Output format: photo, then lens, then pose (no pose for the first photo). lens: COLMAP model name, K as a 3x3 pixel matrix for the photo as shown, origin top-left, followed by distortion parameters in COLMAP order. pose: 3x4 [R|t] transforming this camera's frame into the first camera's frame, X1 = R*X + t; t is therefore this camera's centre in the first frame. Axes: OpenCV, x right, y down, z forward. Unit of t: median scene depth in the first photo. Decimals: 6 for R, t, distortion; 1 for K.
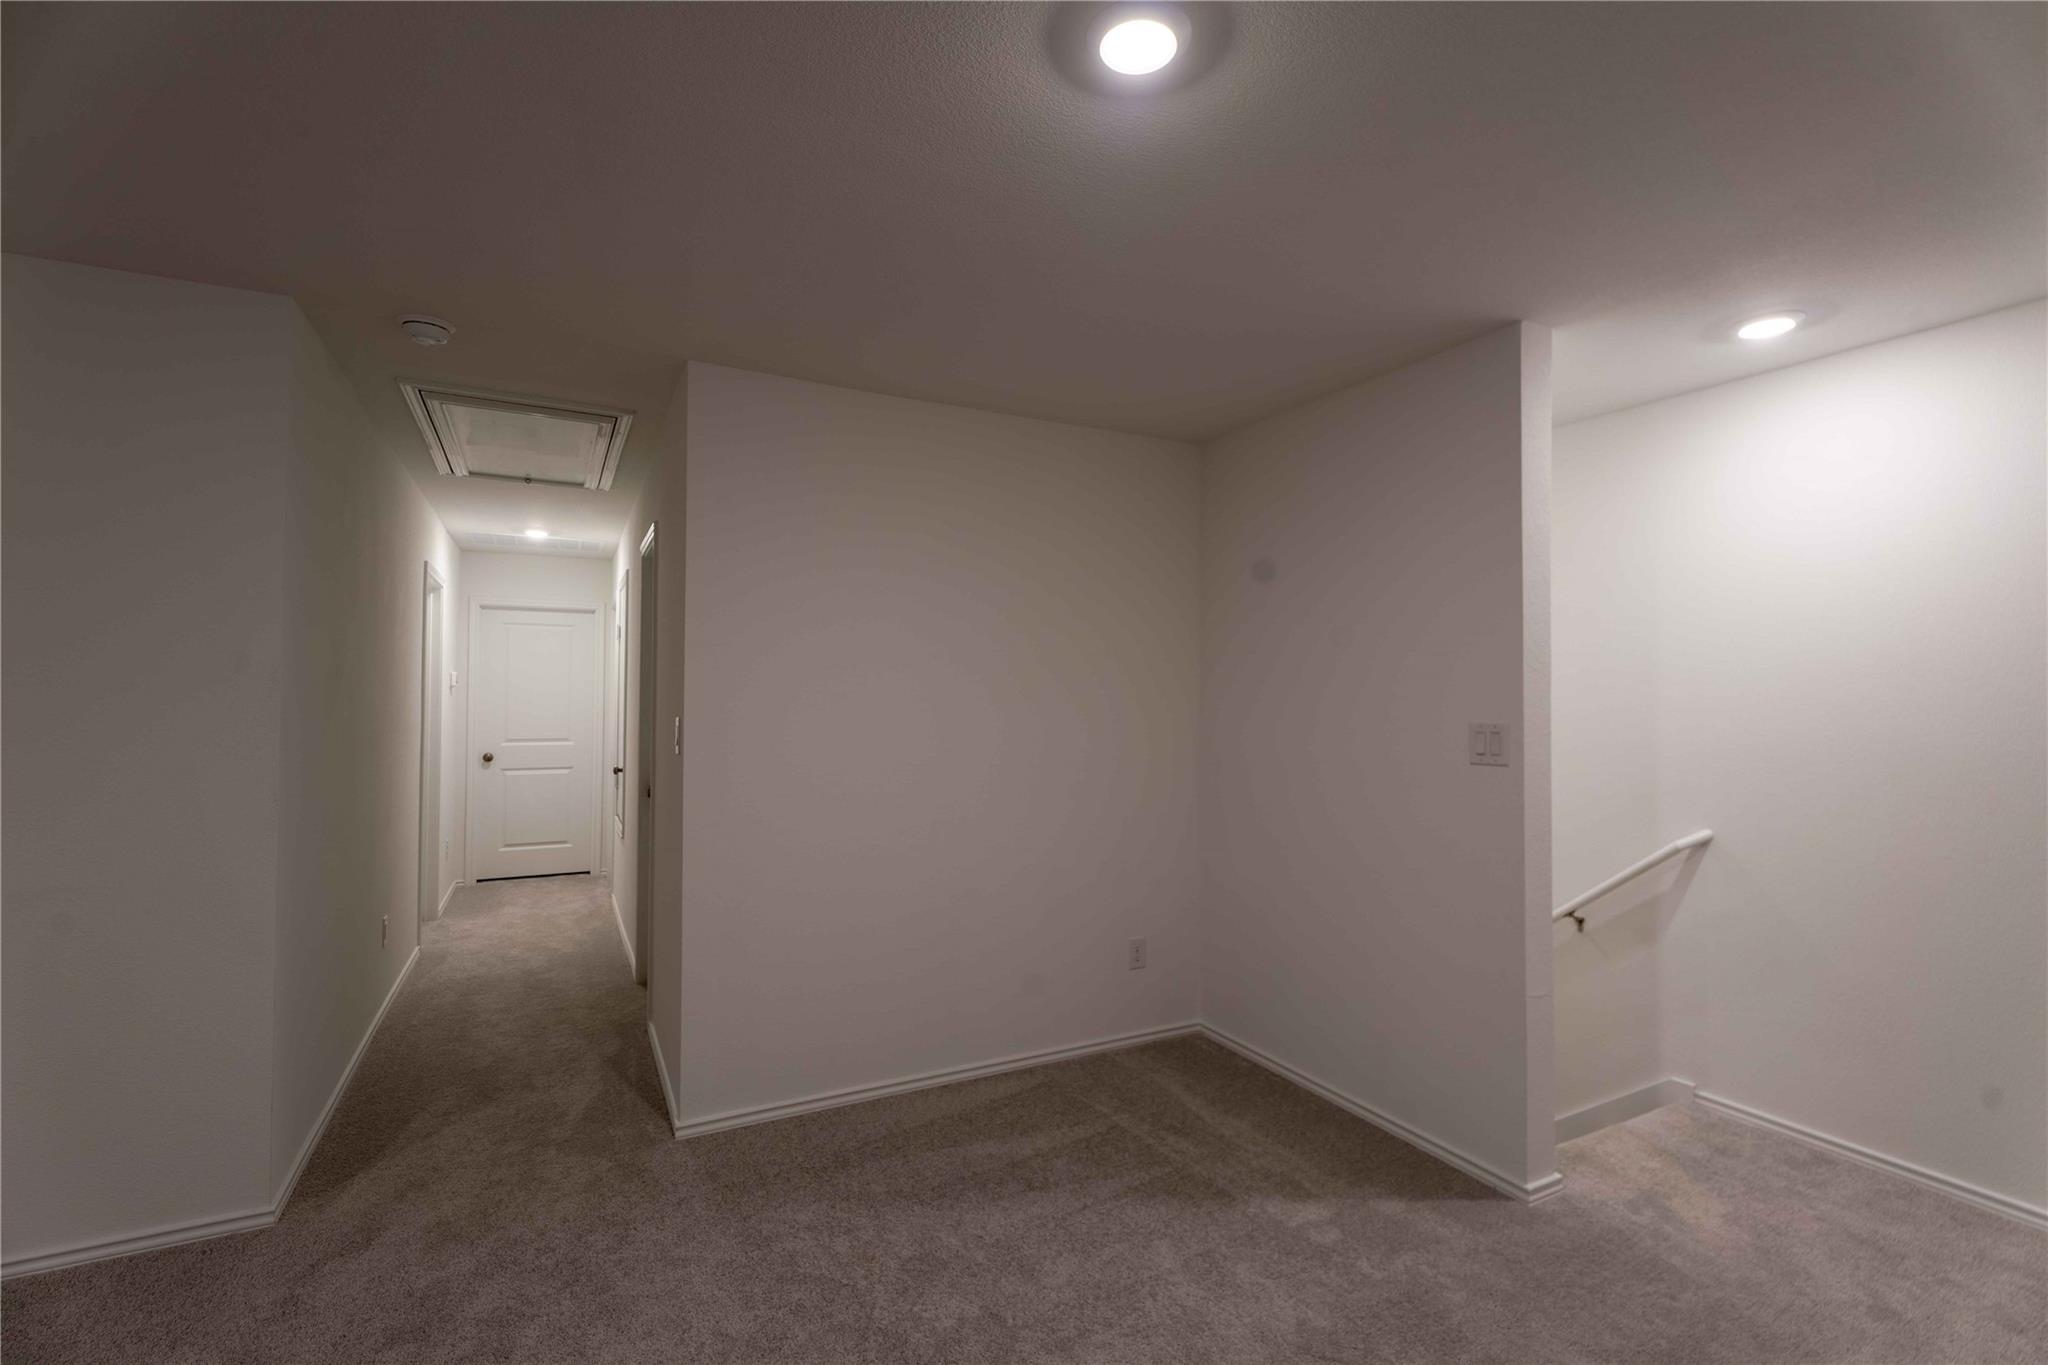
lens RADIAL K [[903.5, 0, 1024.0], [0, 903.5, 682.5], [0, 0, 1]] dist [0.002031, 0.000004]
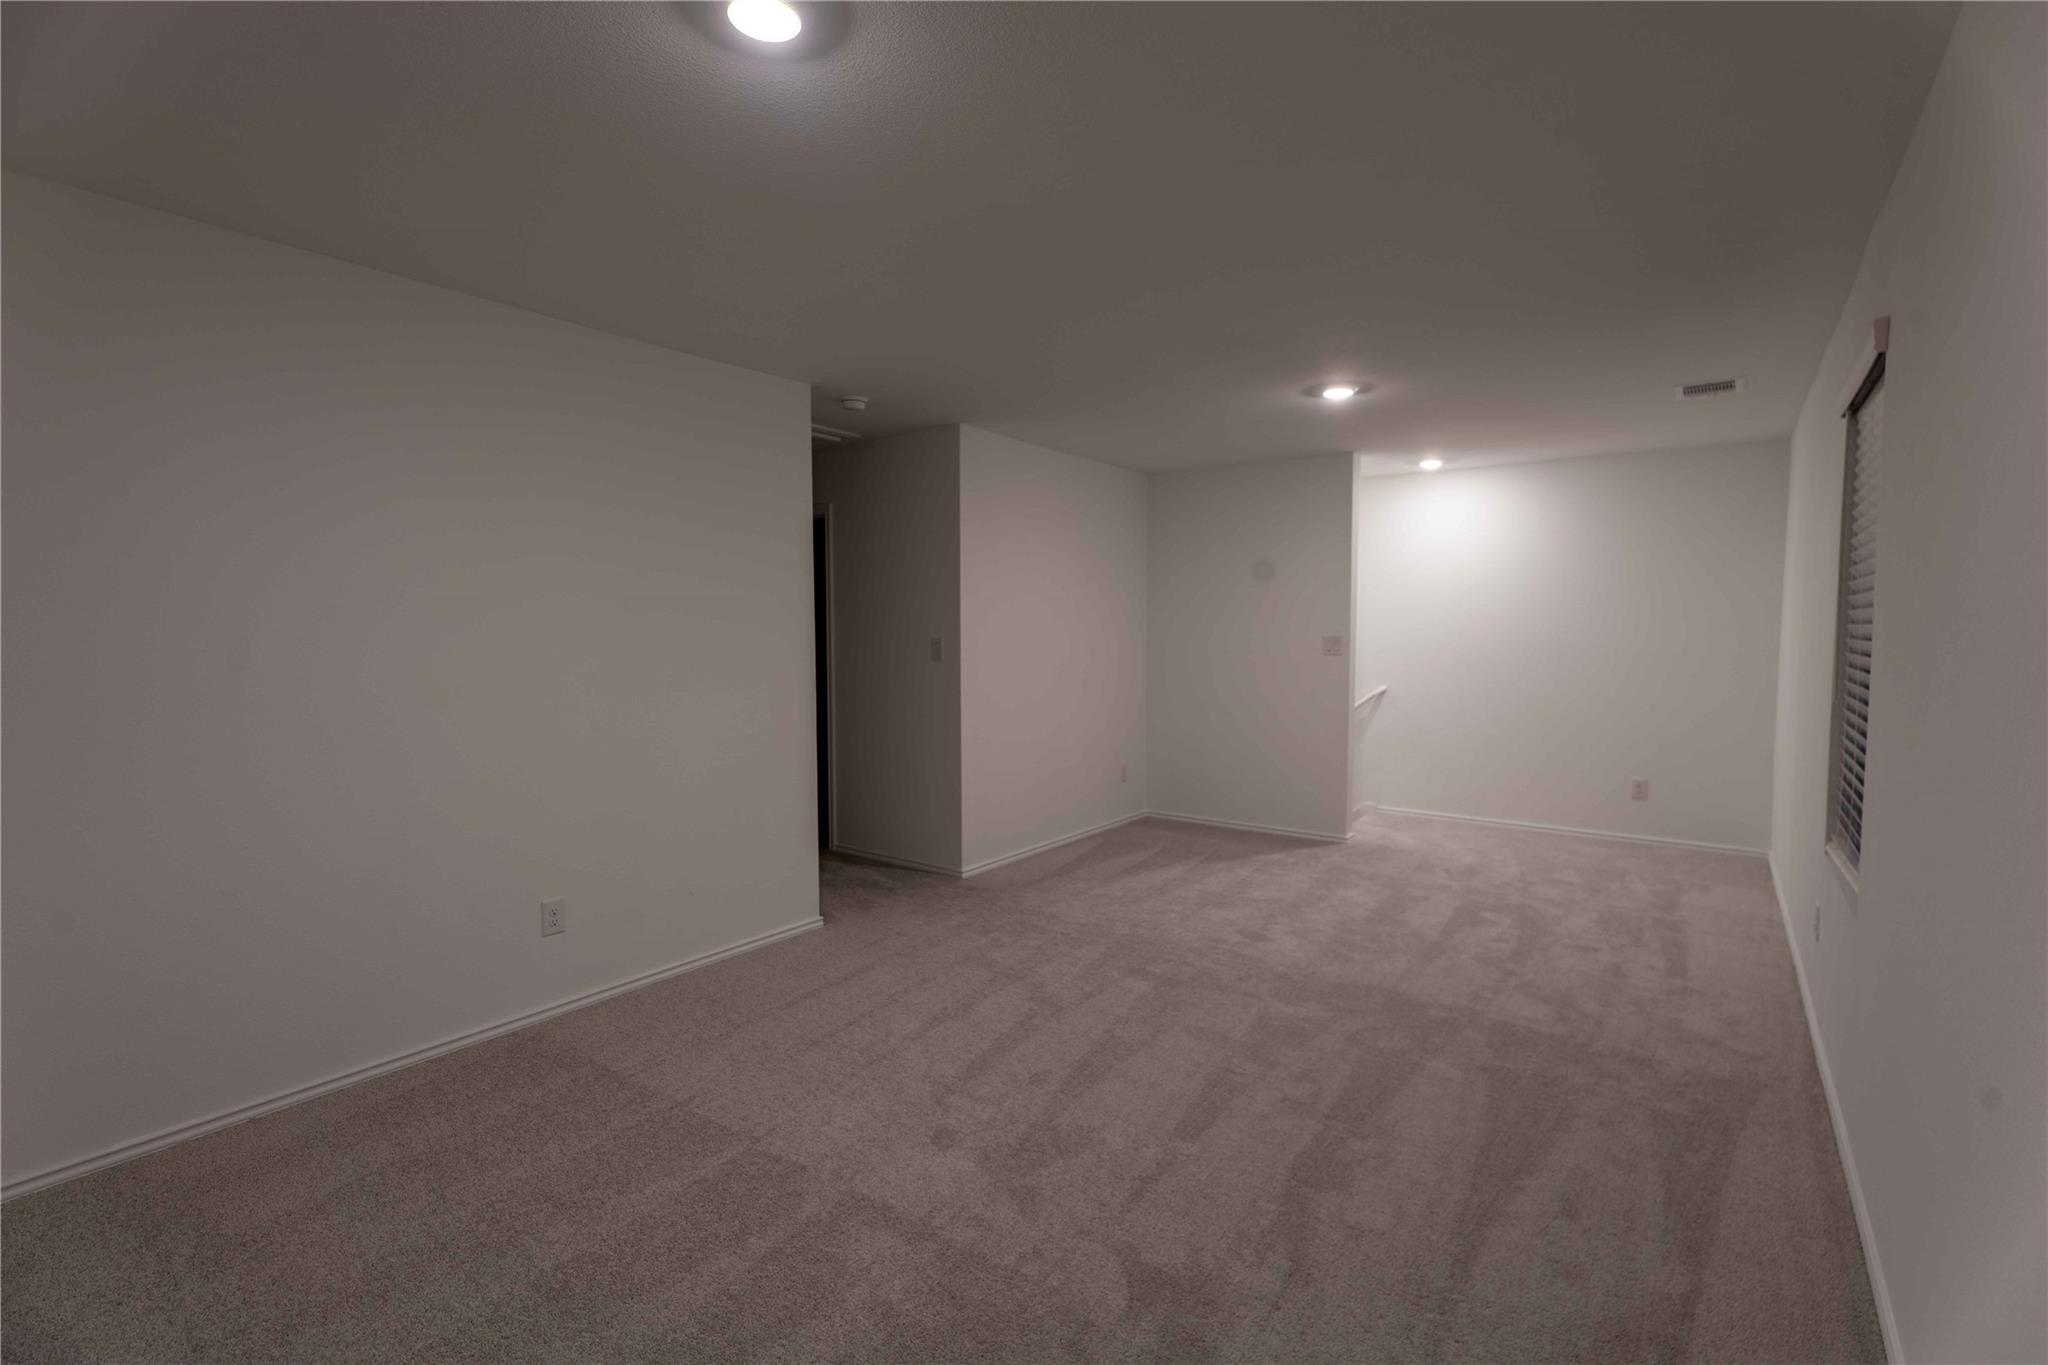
lens RADIAL K [[903.5, 0, 1024.0], [0, 903.5, 682.5], [0, 0, 1]] dist [0.002031, 0.000004]
pose [[0.897222, -0.027291, 0.440735, -1.091561], [-0.007967, 0.996926, 0.077948, -0.006883], [-0.441508, -0.073448, 0.894246, -0.614243]]
